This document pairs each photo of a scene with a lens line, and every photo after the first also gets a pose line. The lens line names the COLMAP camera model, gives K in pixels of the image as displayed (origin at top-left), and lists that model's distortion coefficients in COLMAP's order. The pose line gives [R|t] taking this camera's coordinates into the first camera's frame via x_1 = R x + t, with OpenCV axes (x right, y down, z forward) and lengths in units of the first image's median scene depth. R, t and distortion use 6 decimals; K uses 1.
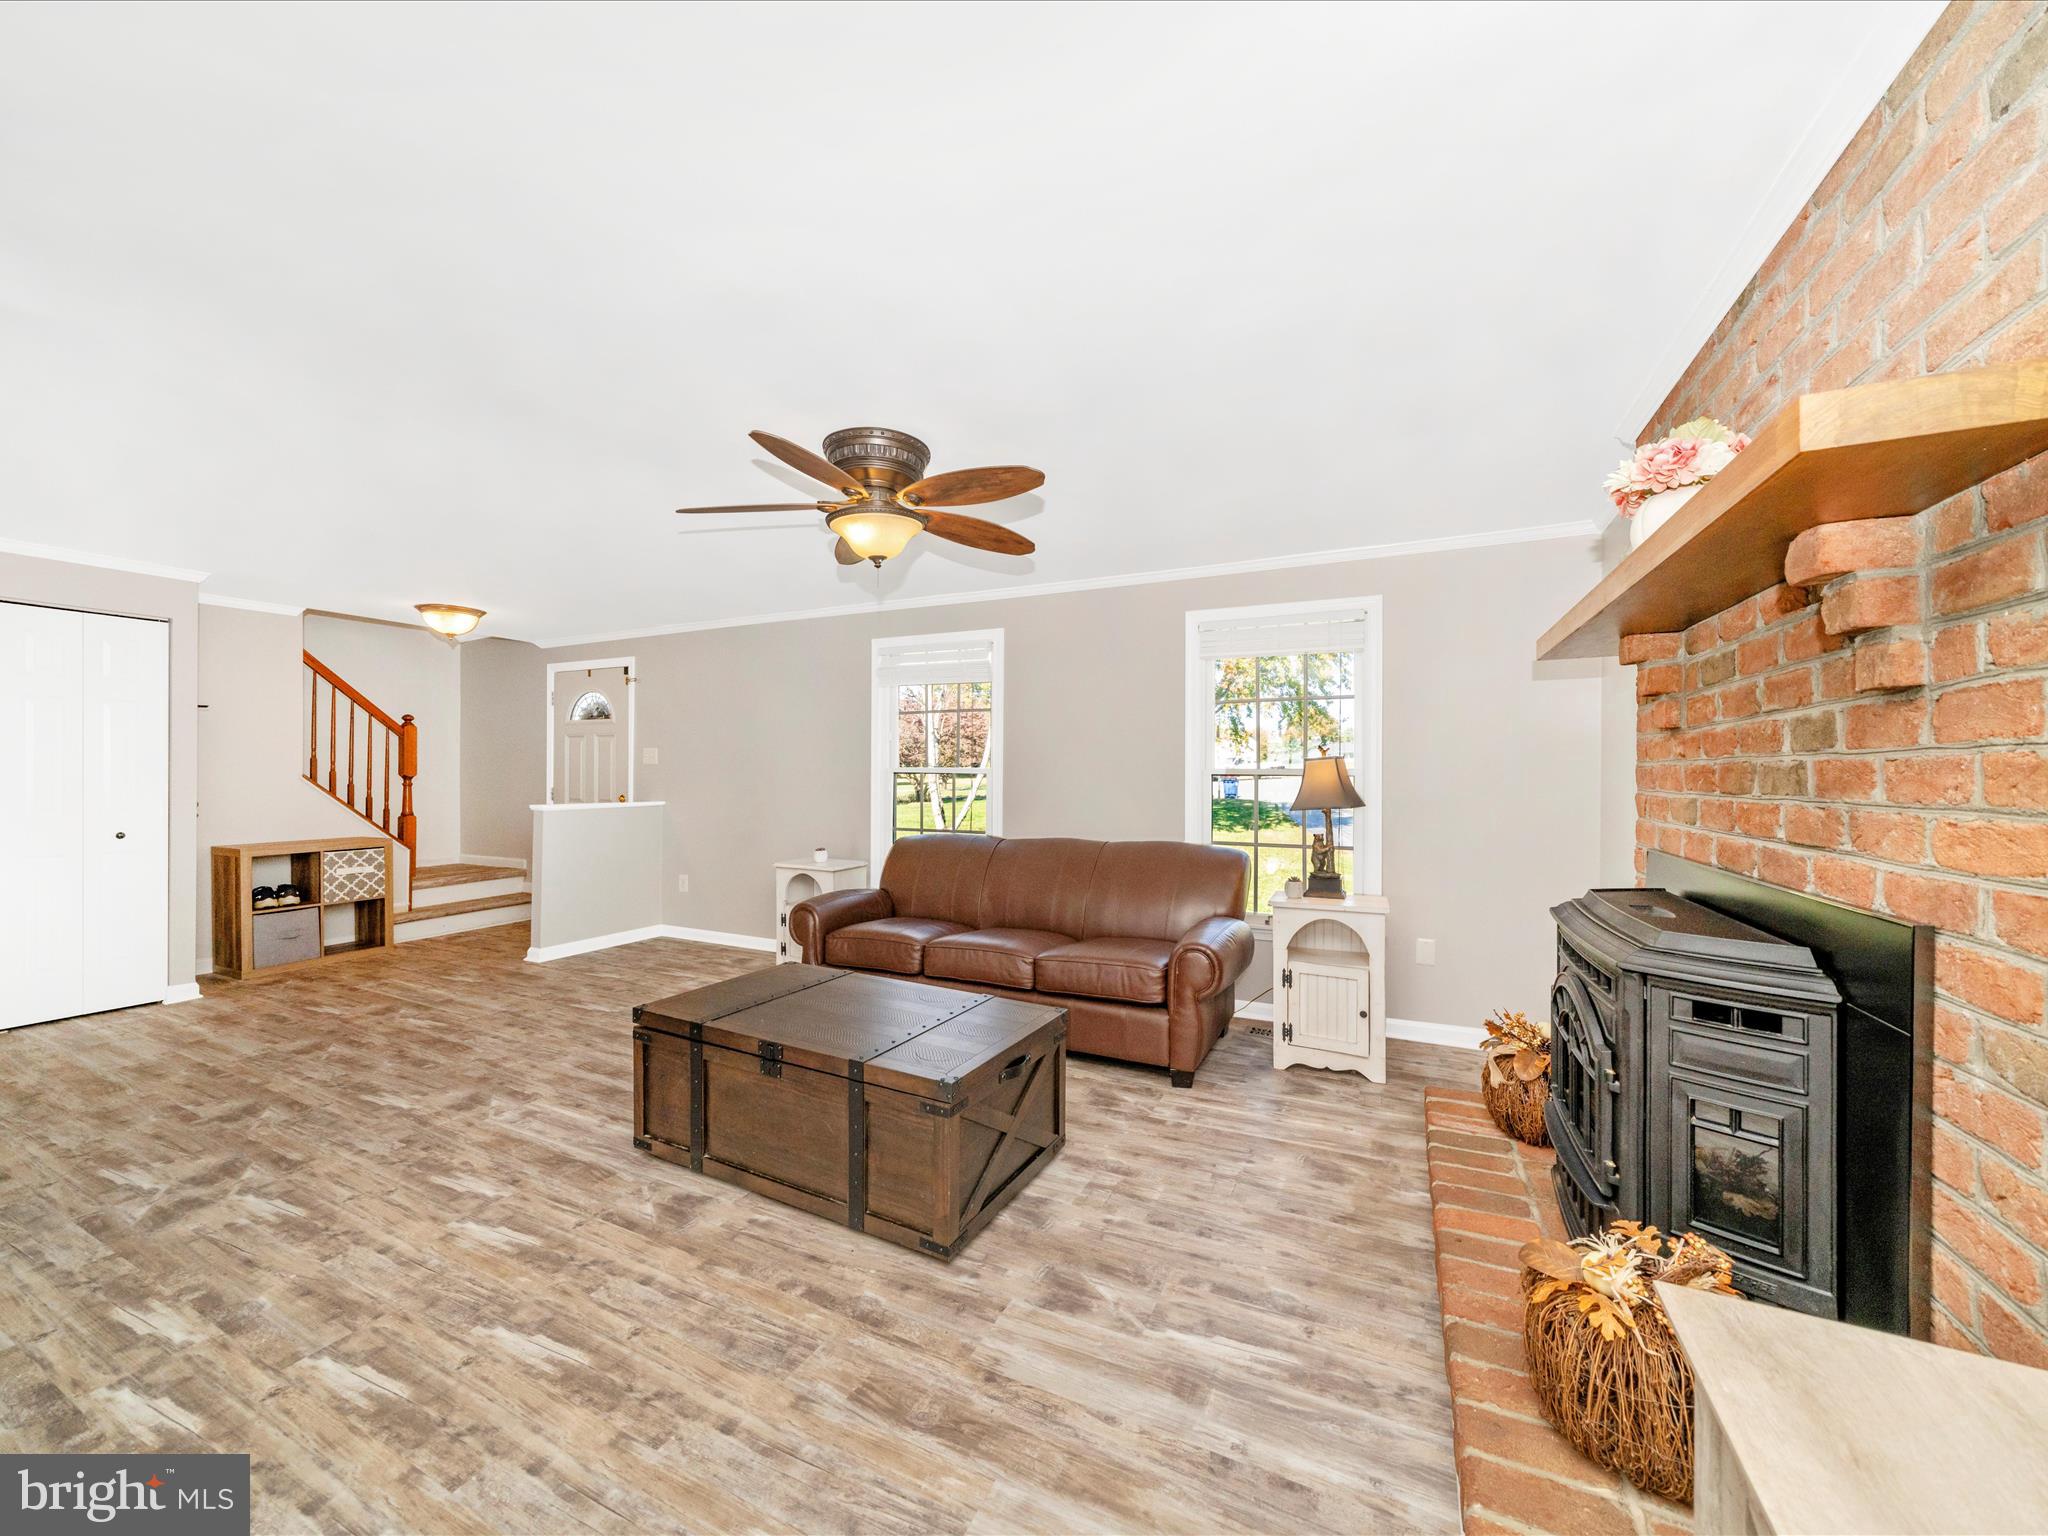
lens RADIAL K [[782.8, 0, 1021.2], [0, 782.8, 781.5], [0, 0, 1]] dist [-0.008672, -0.000093]
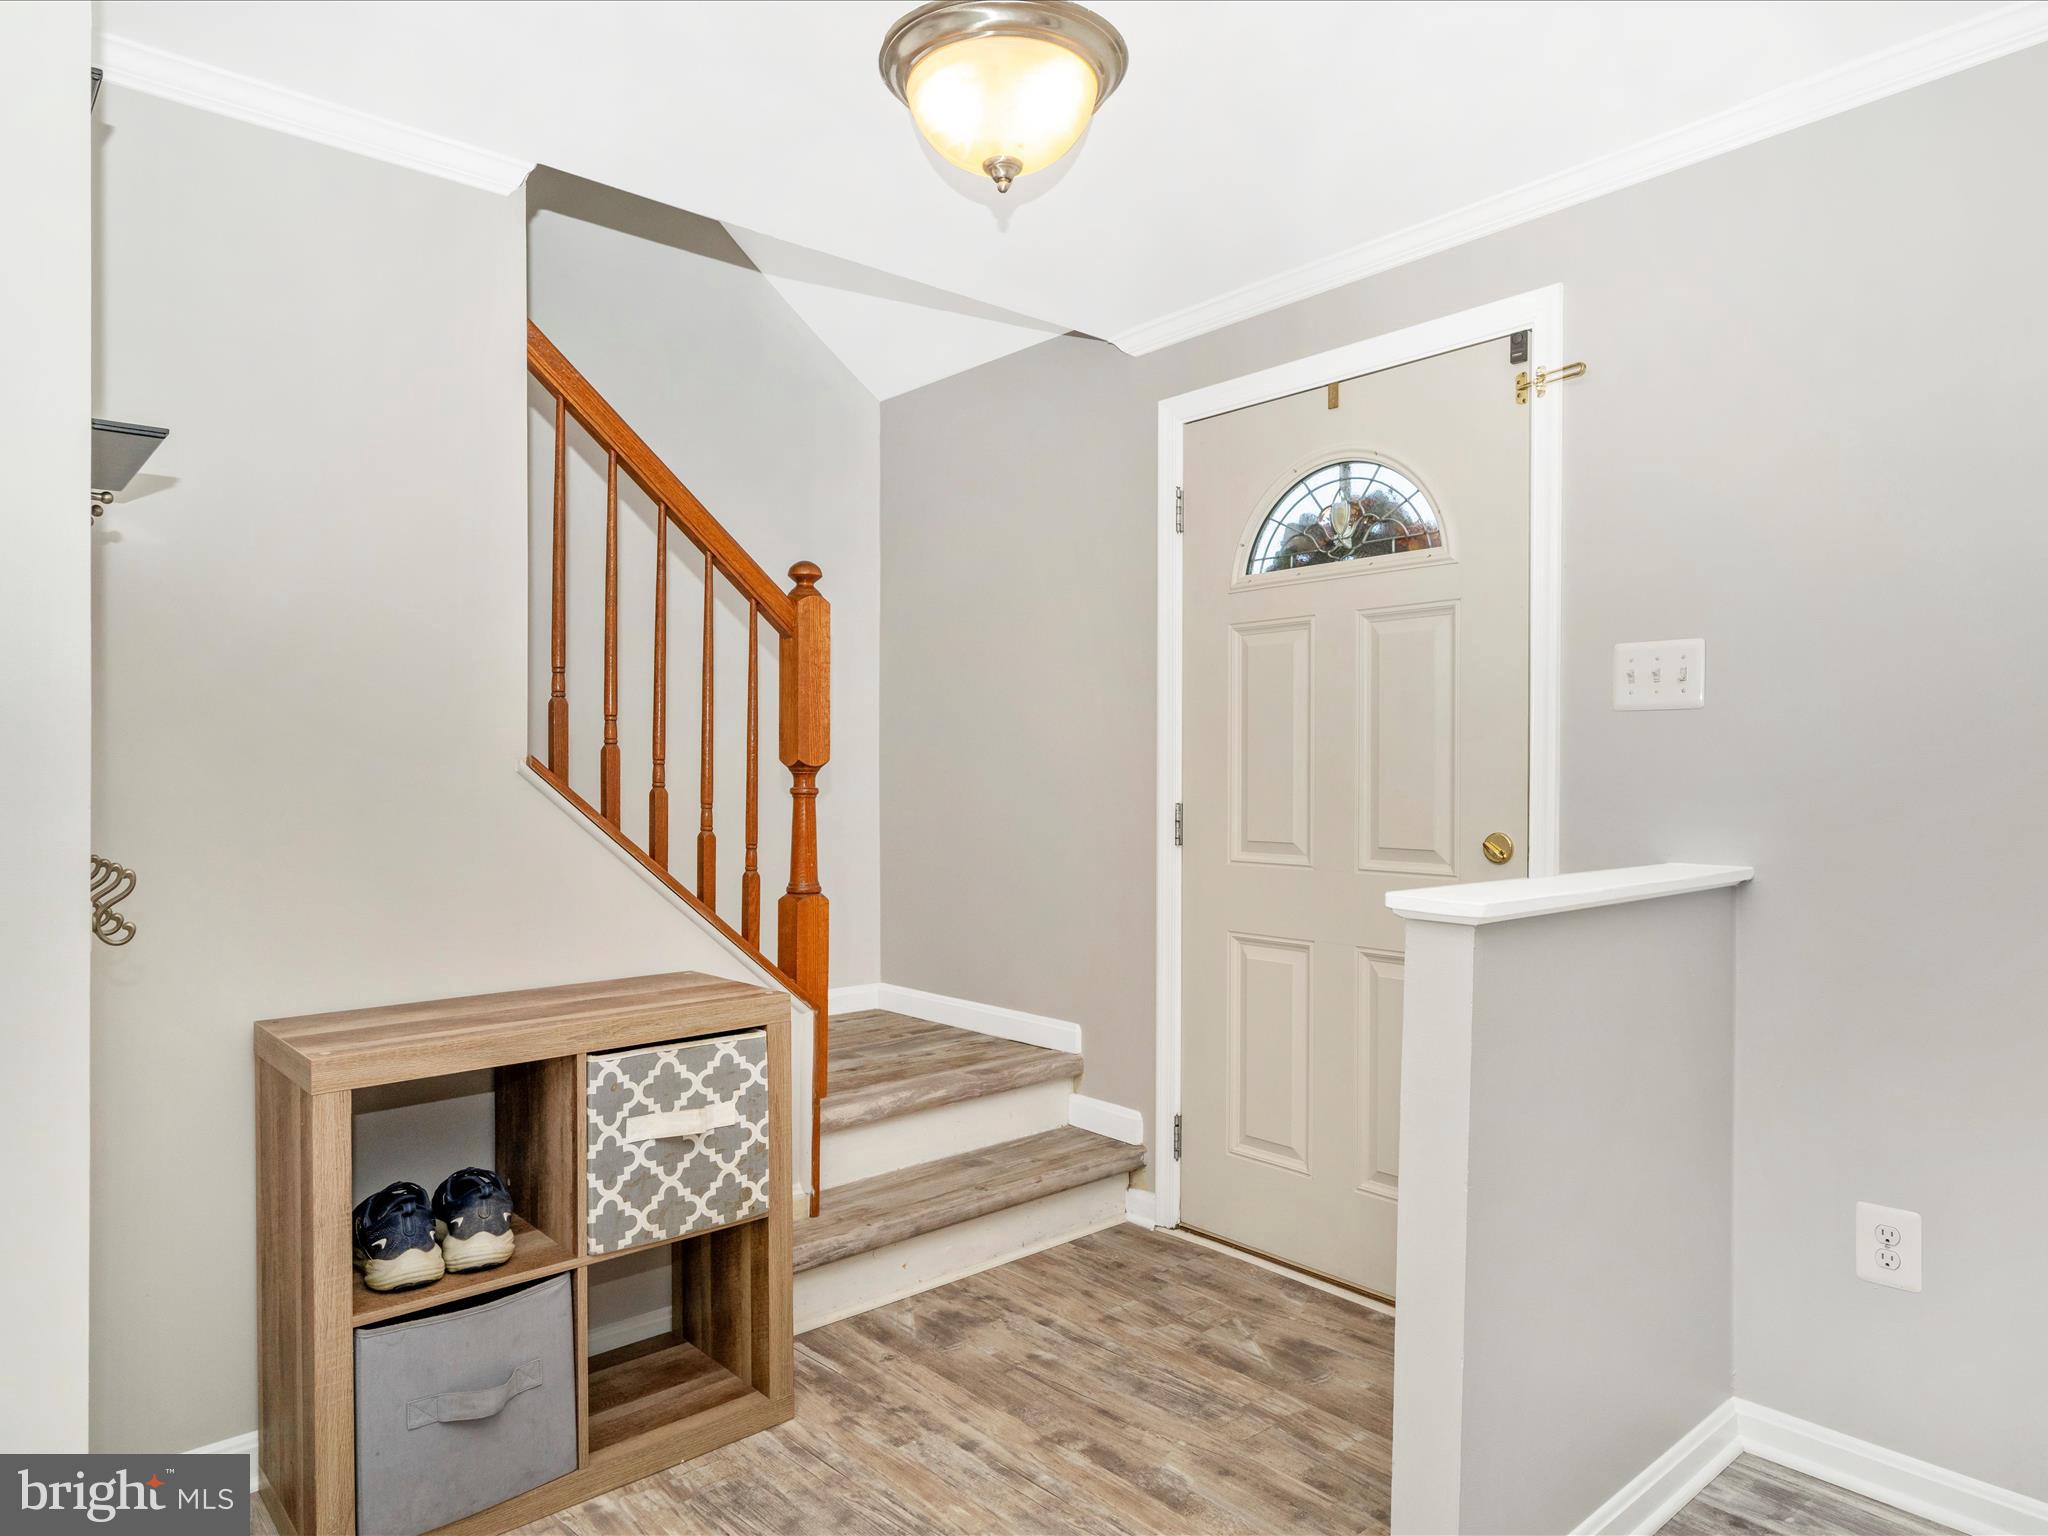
lens RADIAL K [[1289.3, 0, 1015.5], [0, 1289.3, 752.7], [0, 0, 1]] dist [0.005973, 0.000731]
pose [[0.918403, -0.014478, -0.395382, -0.594828], [0.007274, 0.999779, -0.019715, -0.000948], [0.395580, 0.015231, 0.918305, 0.659817]]
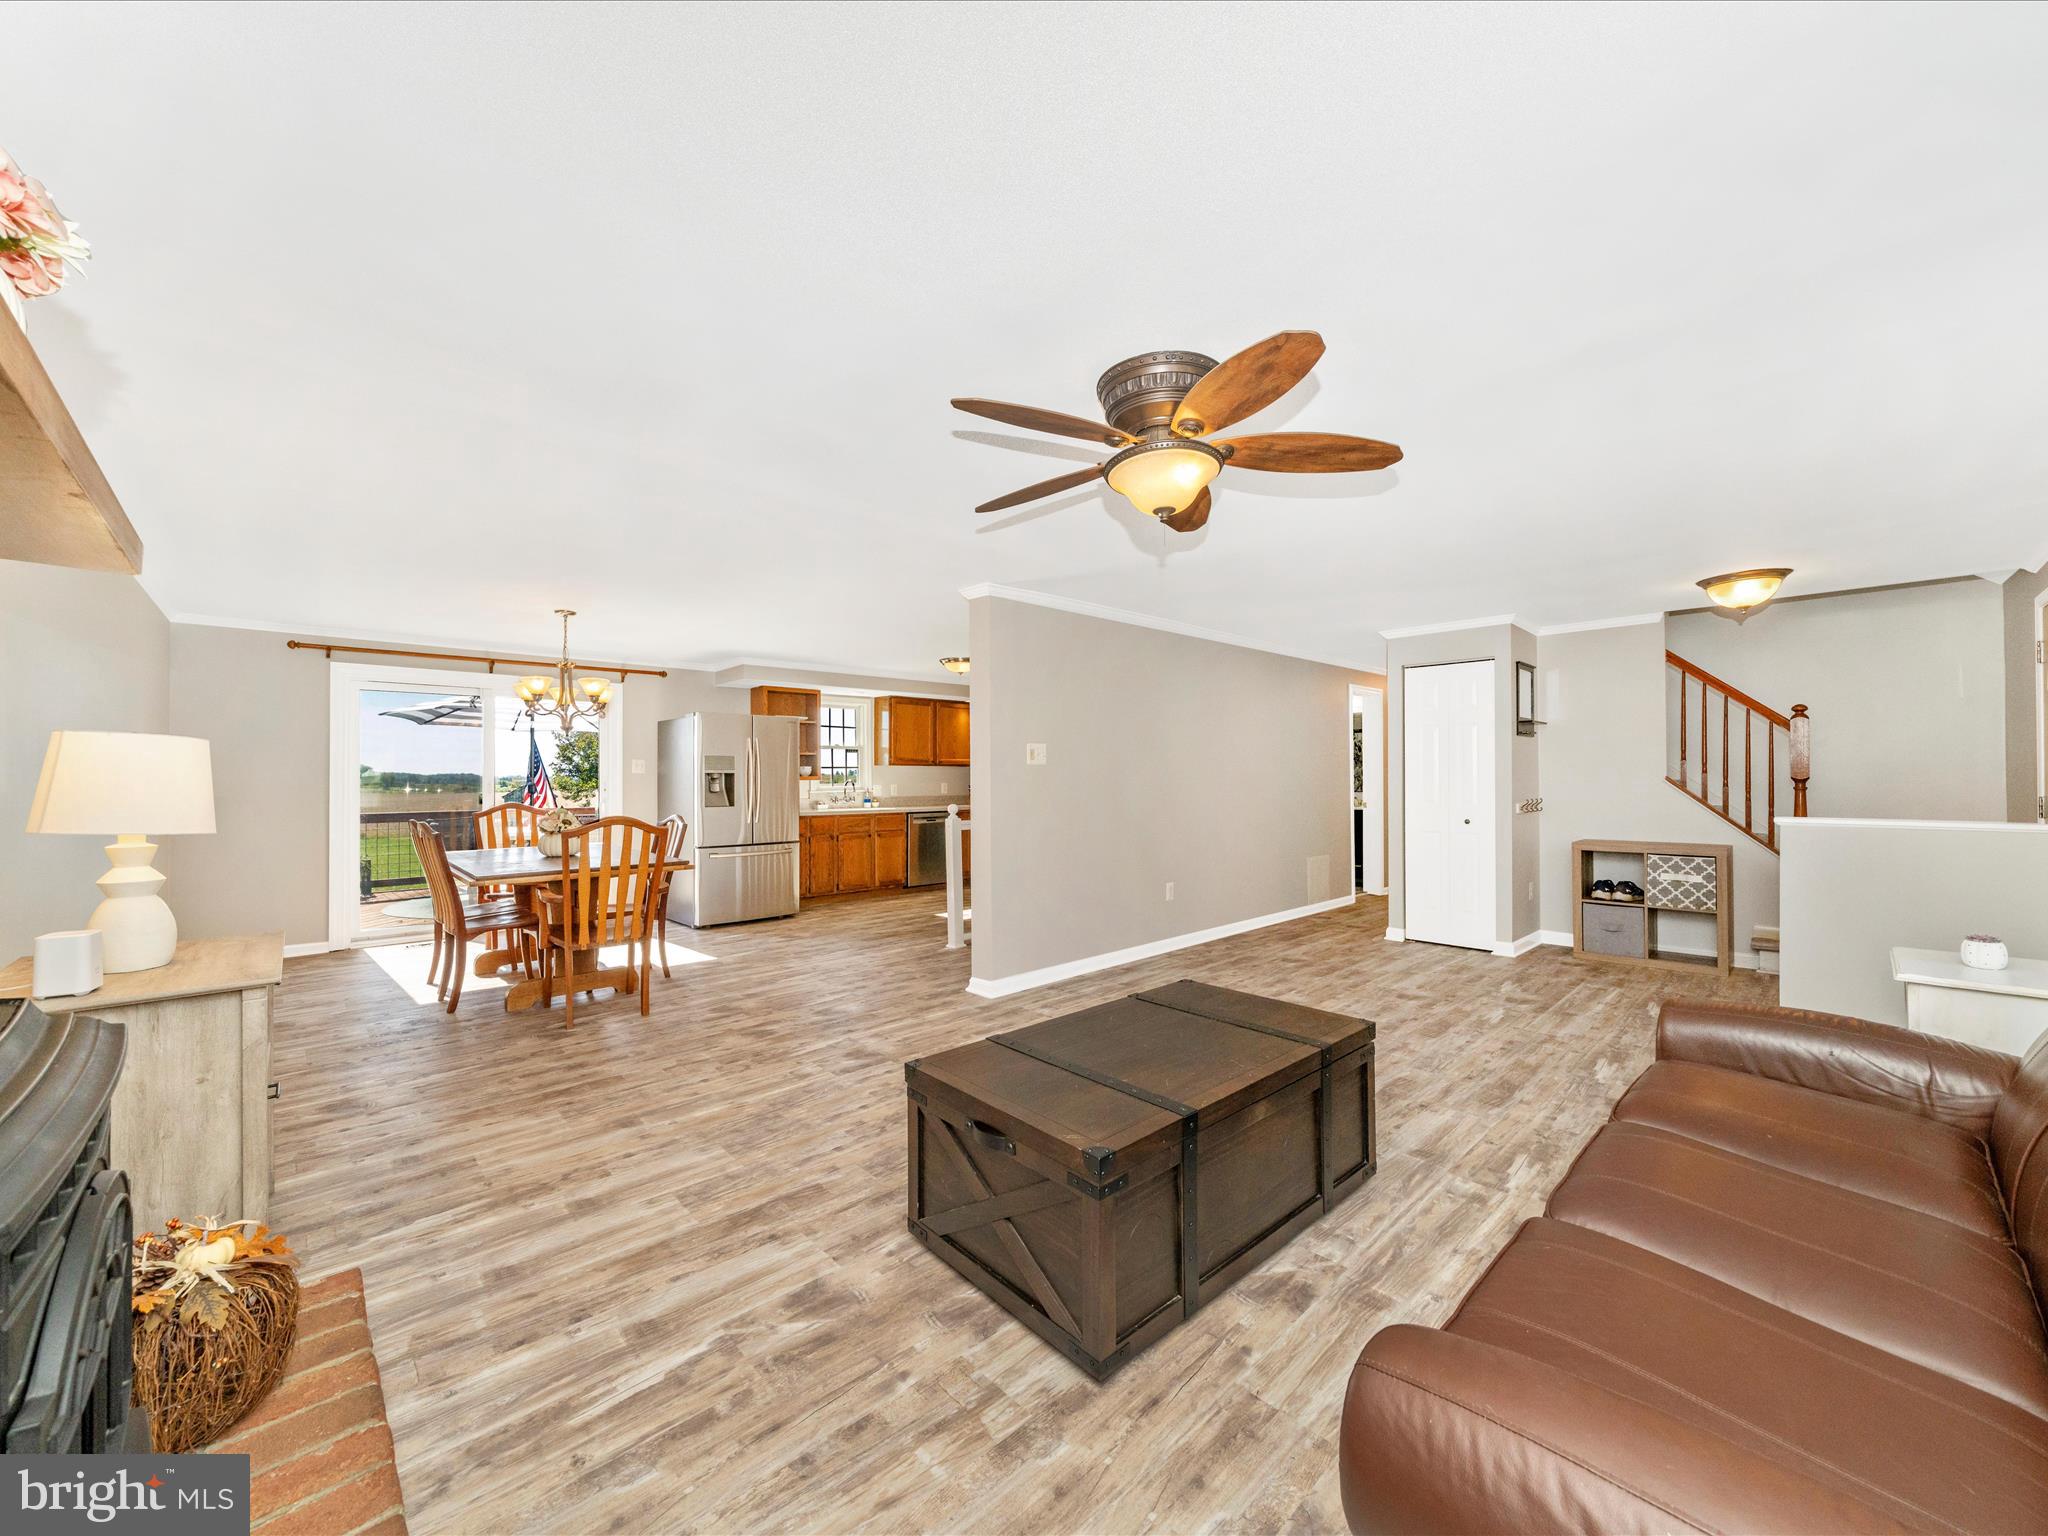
lens RADIAL K [[782.8, 0, 1007.6], [0, 782.8, 771.3], [0, 0, 1]] dist [-0.008672, -0.000093]
pose [[-0.367474, -0.010415, -0.929975, 0.338250], [-0.007255, 0.999939, -0.008332, -0.001183], [0.930005, 0.003685, -0.367527, 0.601267]]
